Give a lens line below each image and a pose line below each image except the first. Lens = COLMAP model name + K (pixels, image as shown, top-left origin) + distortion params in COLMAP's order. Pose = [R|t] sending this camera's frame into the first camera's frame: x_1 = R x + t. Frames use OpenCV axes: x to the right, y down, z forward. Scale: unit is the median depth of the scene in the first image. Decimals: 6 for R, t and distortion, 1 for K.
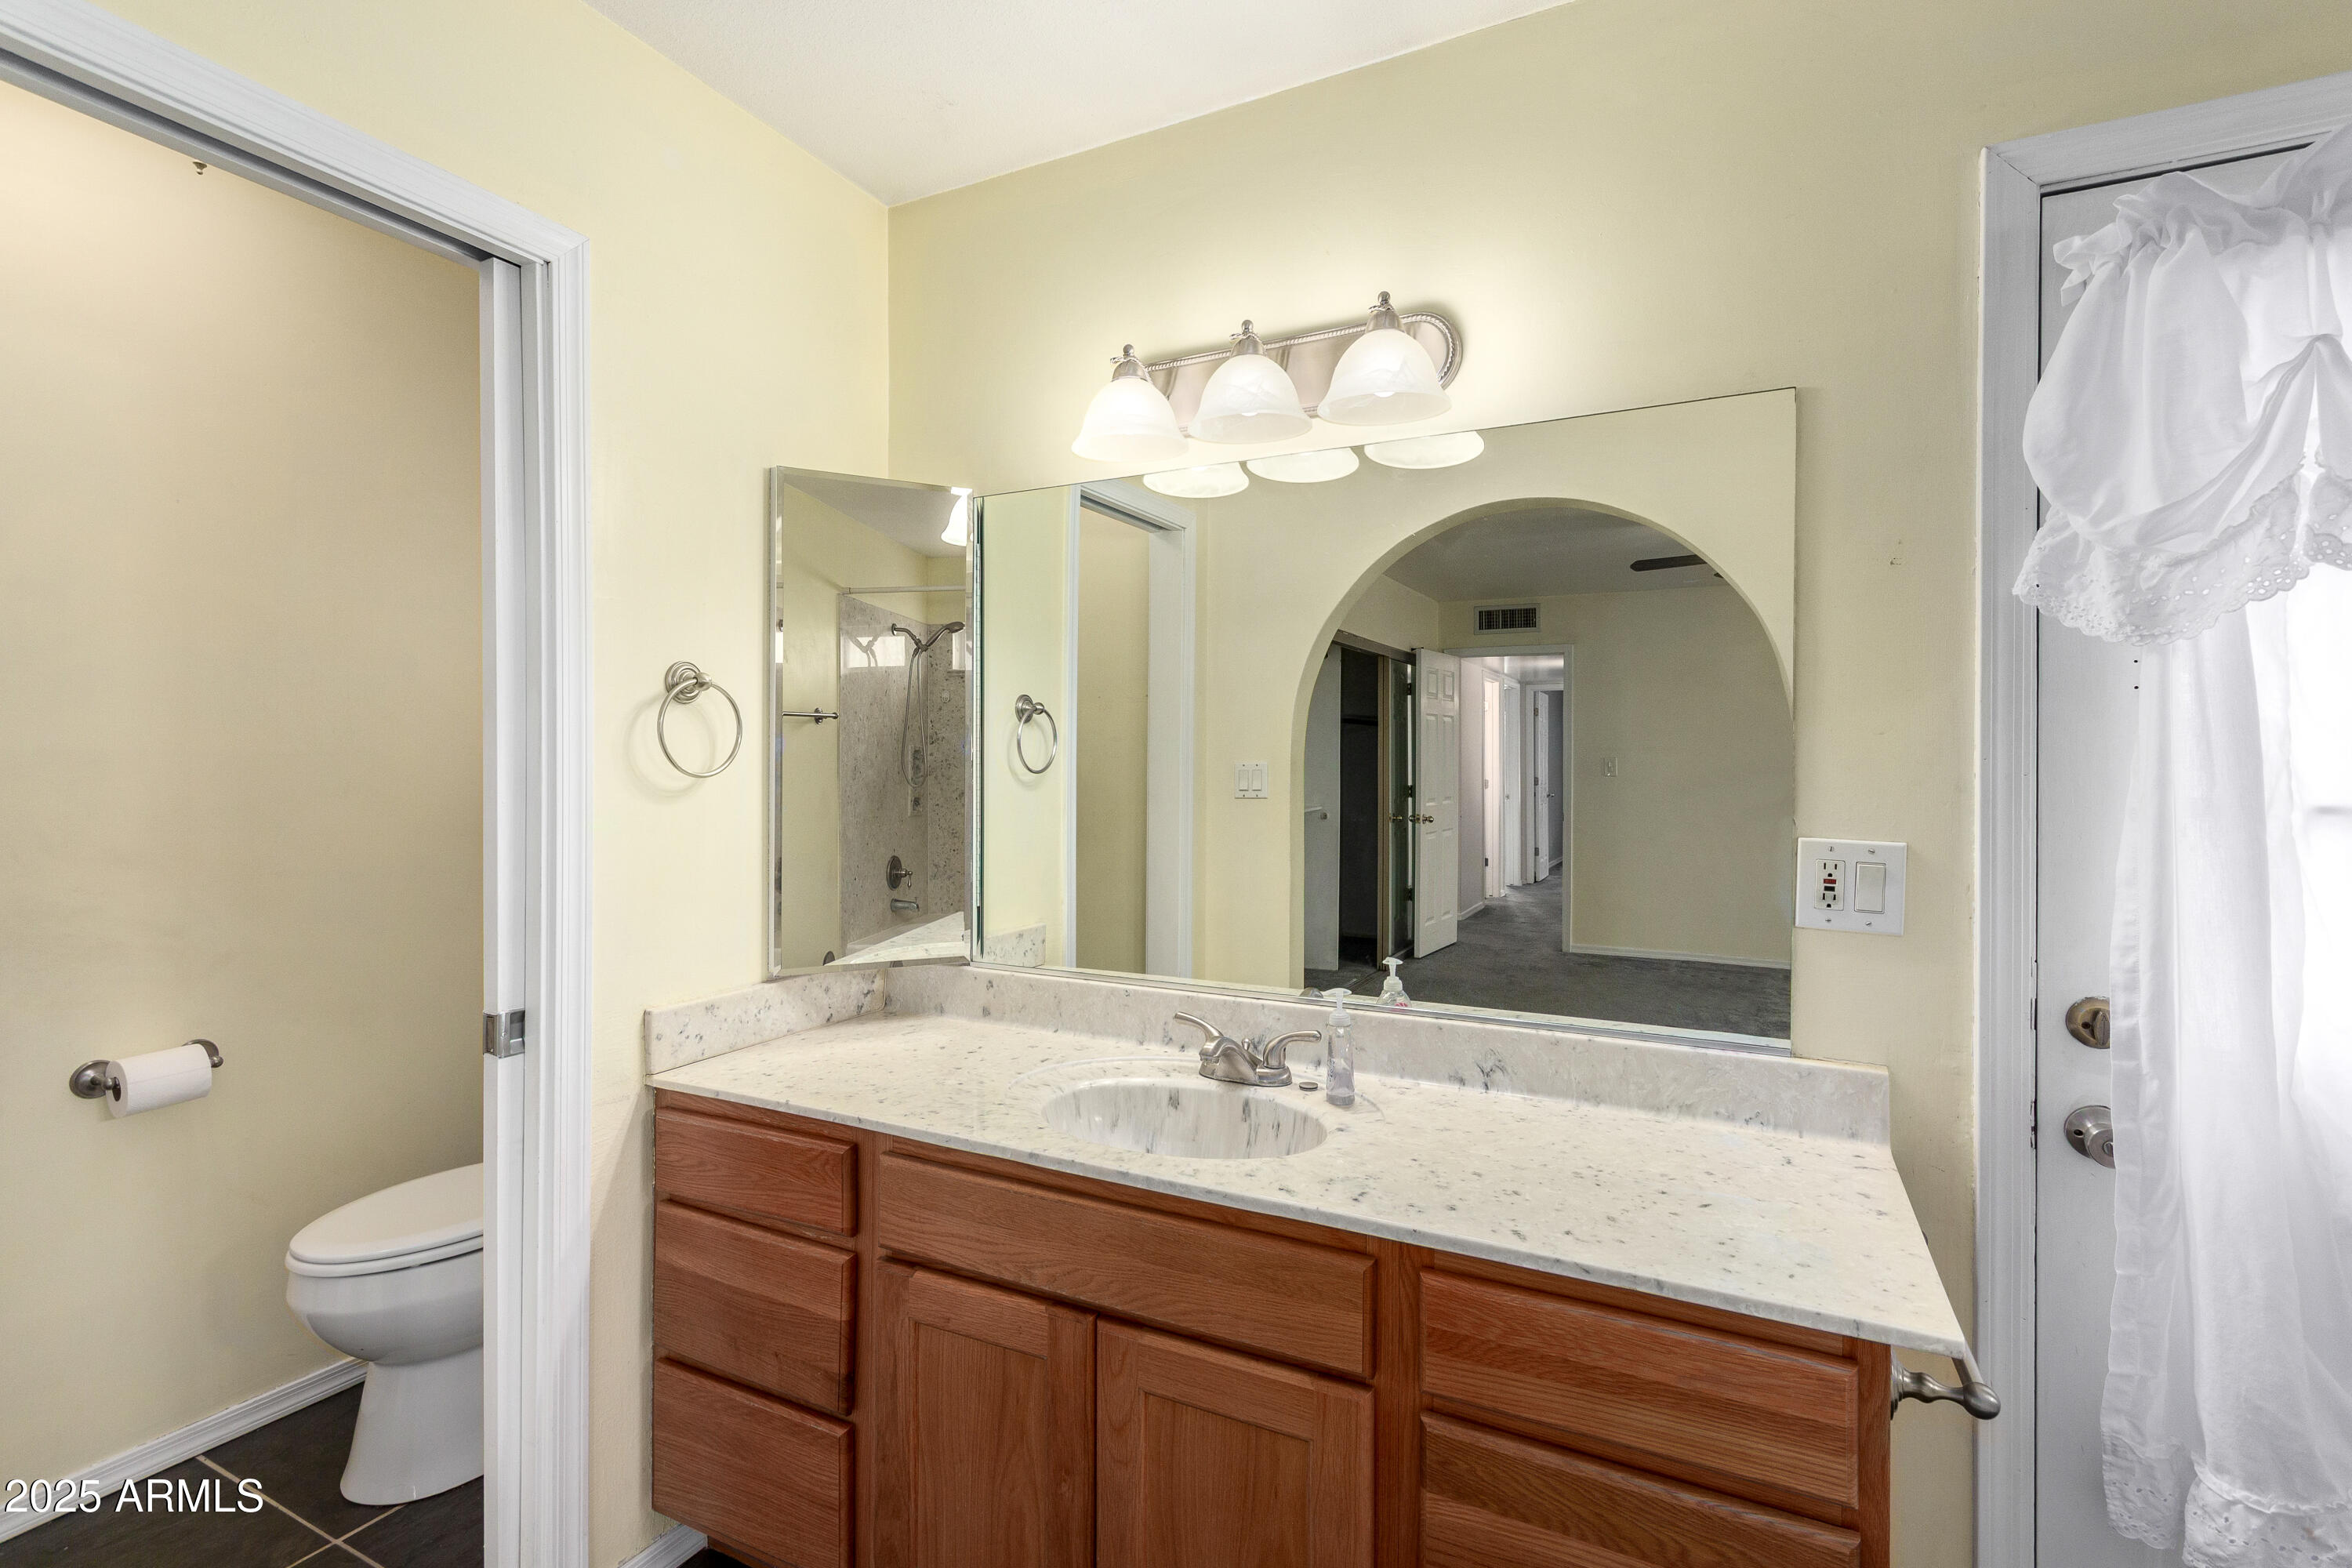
lens RADIAL K [[1089.3, 0, 1178.1], [0, 1089.3, 776.3], [0, 0, 1]] dist [0.003761, 0.002220]
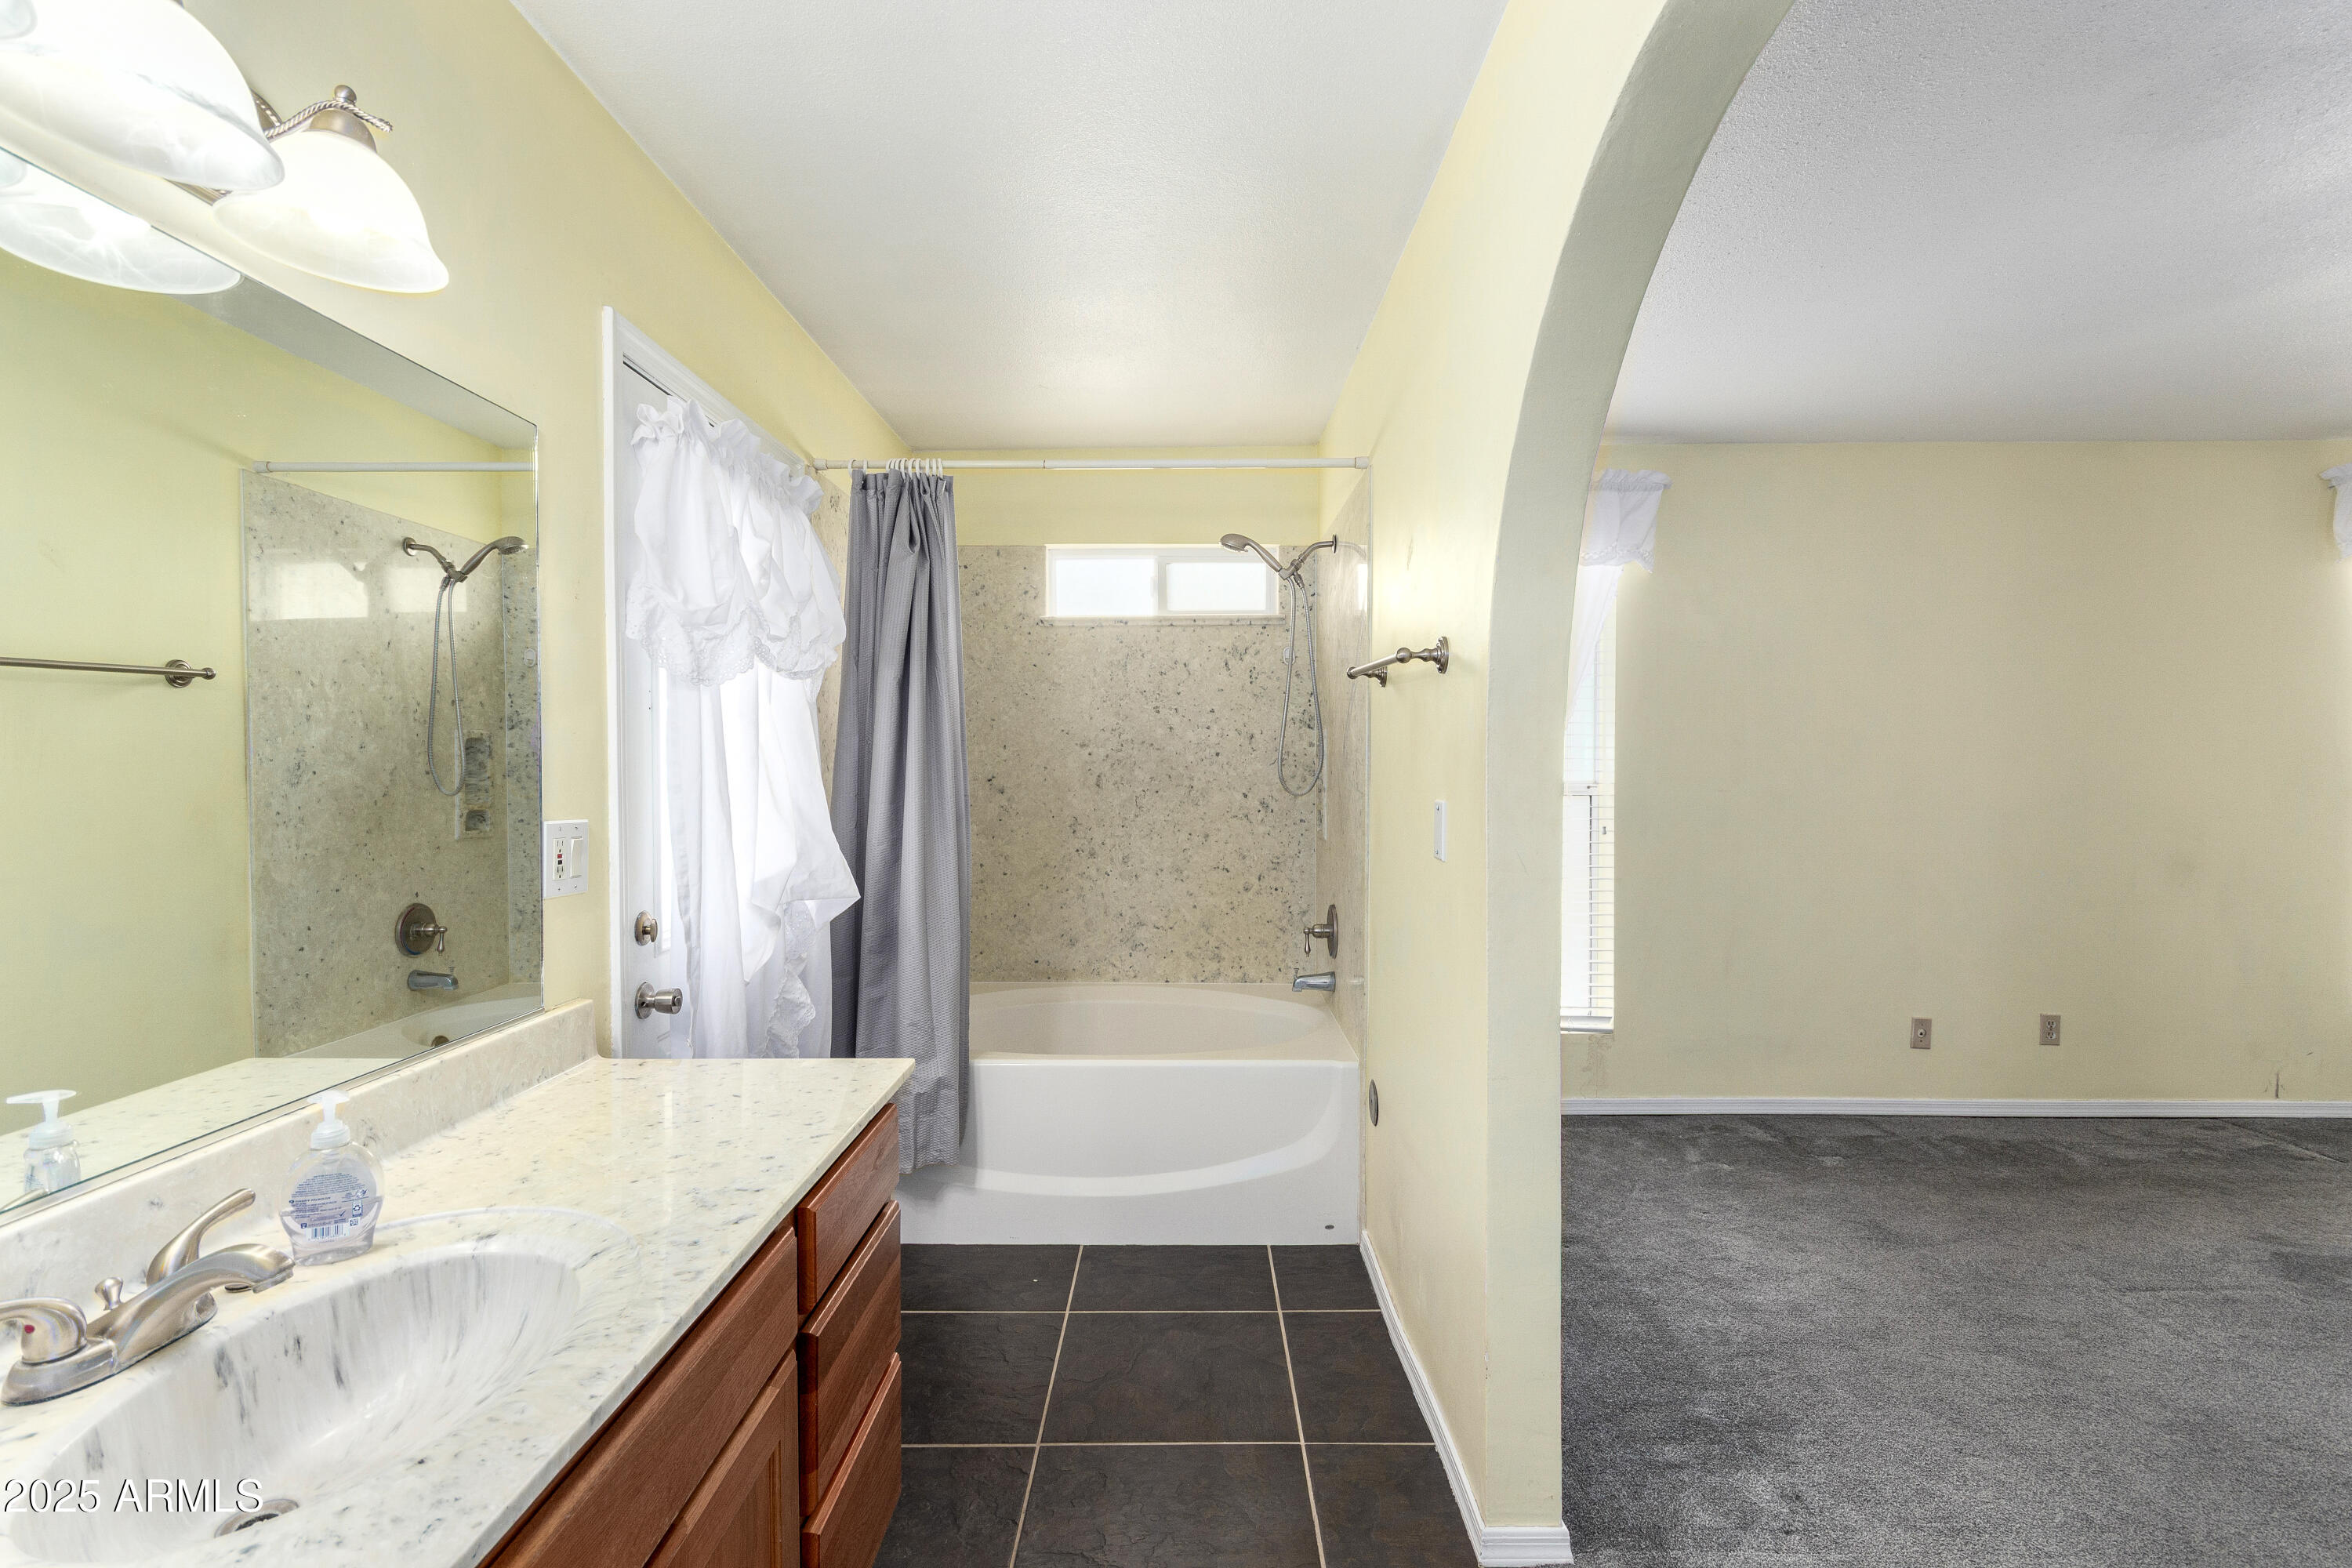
lens RADIAL K [[1089.3, 0, 1179.3], [0, 1089.3, 774.0], [0, 0, 1]] dist [0.003761, 0.002220]
pose [[-0.447649, -0.017440, 0.894039, -0.786682], [0.007009, 0.999711, 0.023011, -0.016979], [-0.894182, 0.016567, -0.447397, 0.944686]]
